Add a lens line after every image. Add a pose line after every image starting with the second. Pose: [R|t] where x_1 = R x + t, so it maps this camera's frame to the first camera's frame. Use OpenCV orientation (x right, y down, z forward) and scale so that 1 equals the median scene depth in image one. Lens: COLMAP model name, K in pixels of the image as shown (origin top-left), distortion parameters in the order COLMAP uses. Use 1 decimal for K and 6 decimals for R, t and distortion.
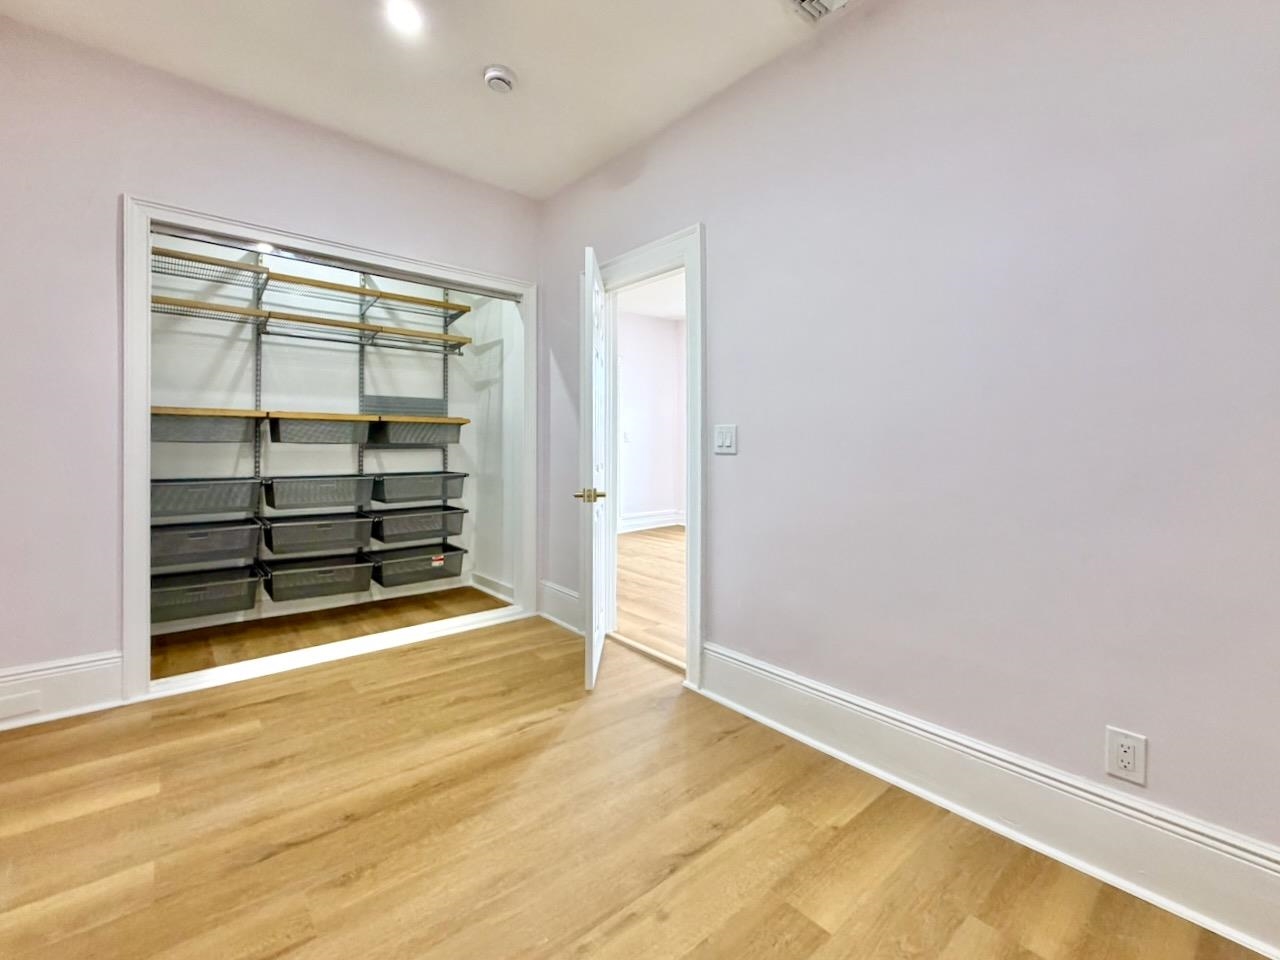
lens RADIAL K [[557.4, 0, 638.2], [0, 557.4, 444.2], [0, 0, 1]] dist [0.001847, 0.000570]
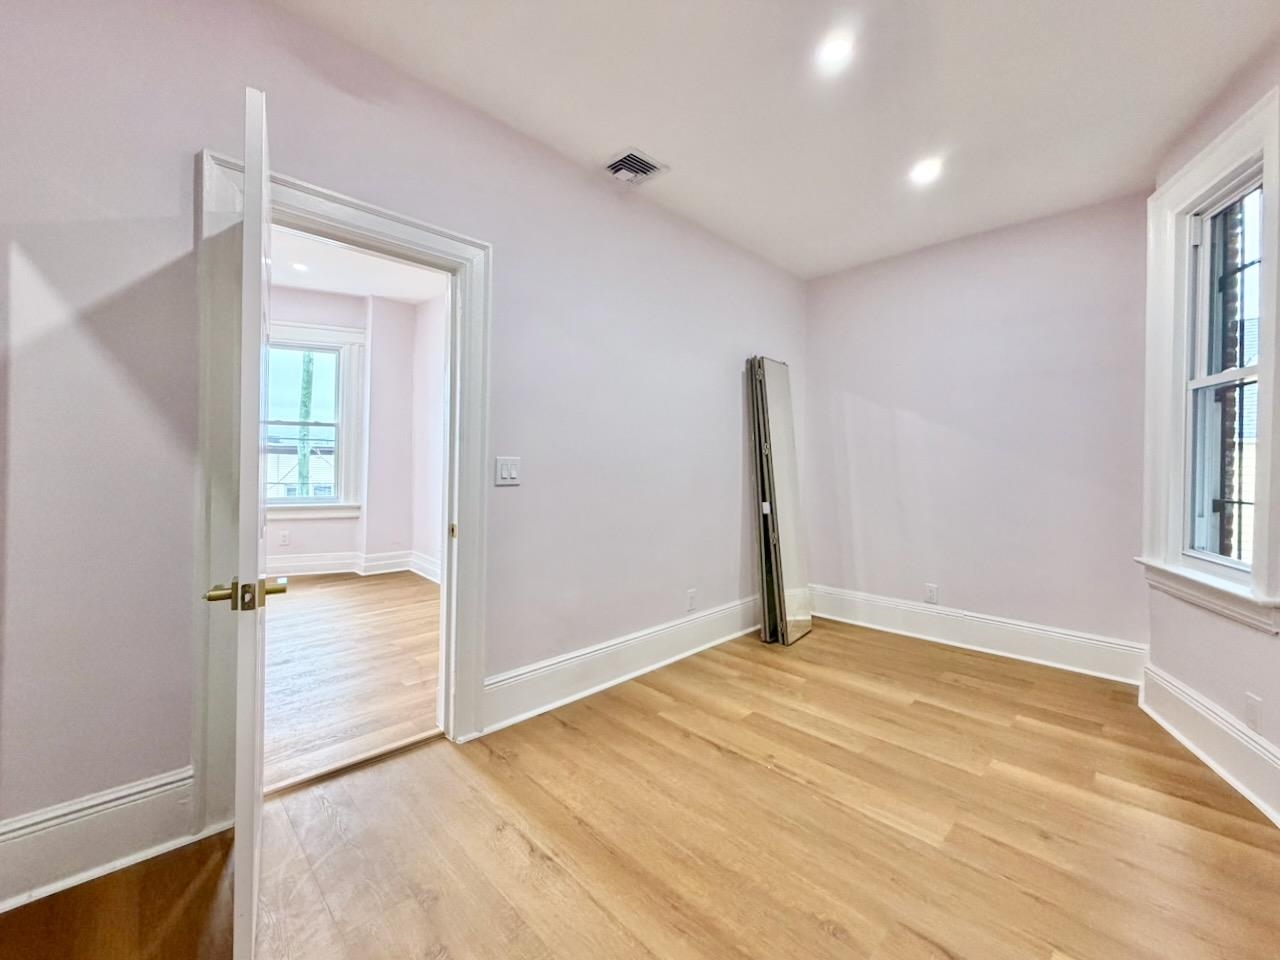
lens RADIAL K [[522.1, 0, 634.8], [0, 522.1, 466.1], [0, 0, 1]] dist [-0.000118, 0.000142]
pose [[-0.066582, -0.014355, 0.997678, -0.794613], [-0.015612, 0.999789, 0.013344, -0.032282], [-0.997659, -0.014688, -0.066792, 0.804851]]
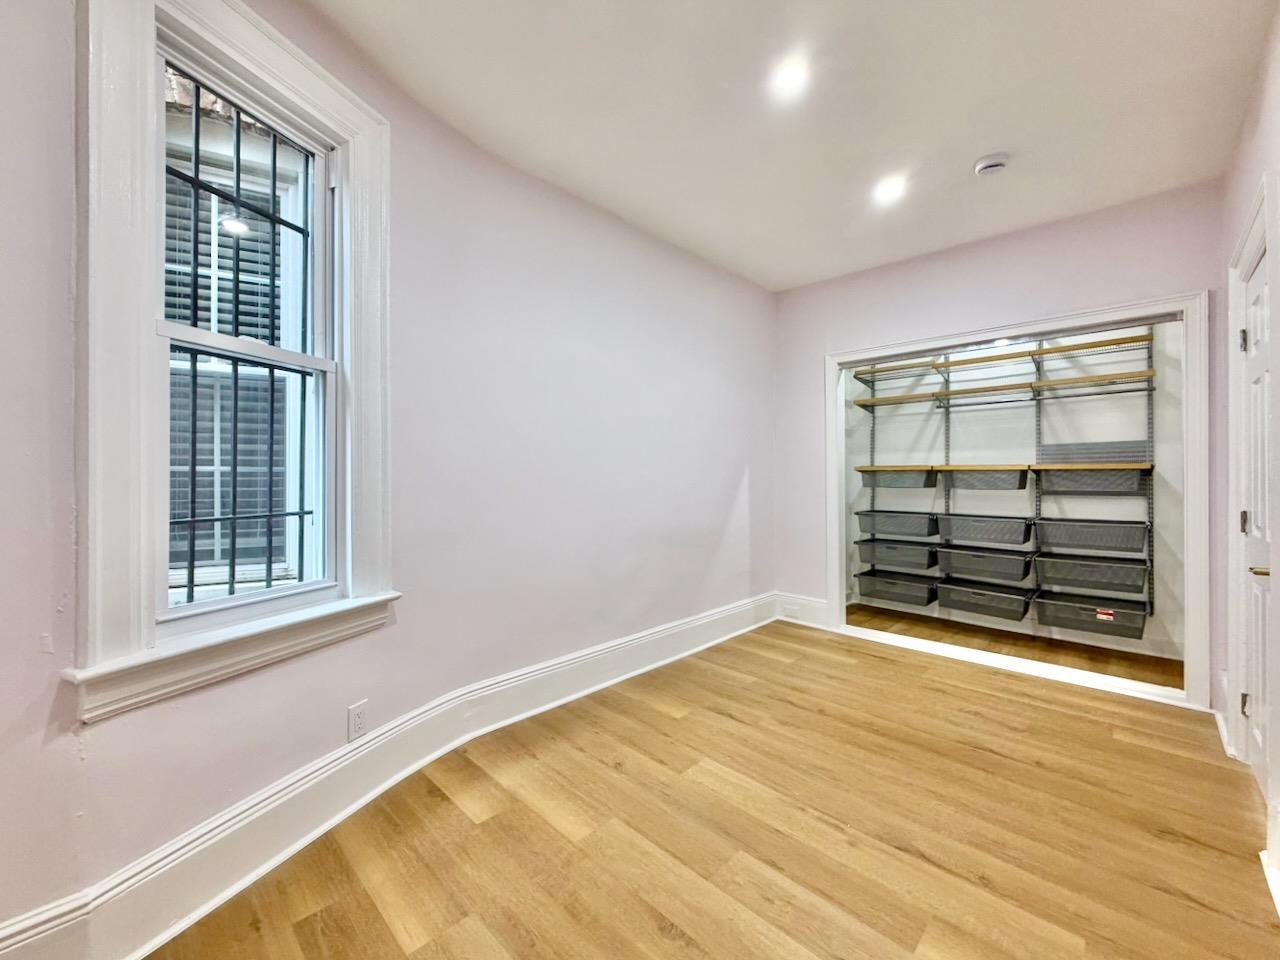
lens RADIAL K [[517.4, 0, 634.0], [0, 517.4, 476.9], [0, 0, 1]] dist [-0.000096, -0.000251]
pose [[0.095475, -0.007382, -0.995404, 0.661493], [-0.003252, 0.999965, -0.007728, -0.022685], [0.995427, 0.003975, 0.095448, 0.179180]]
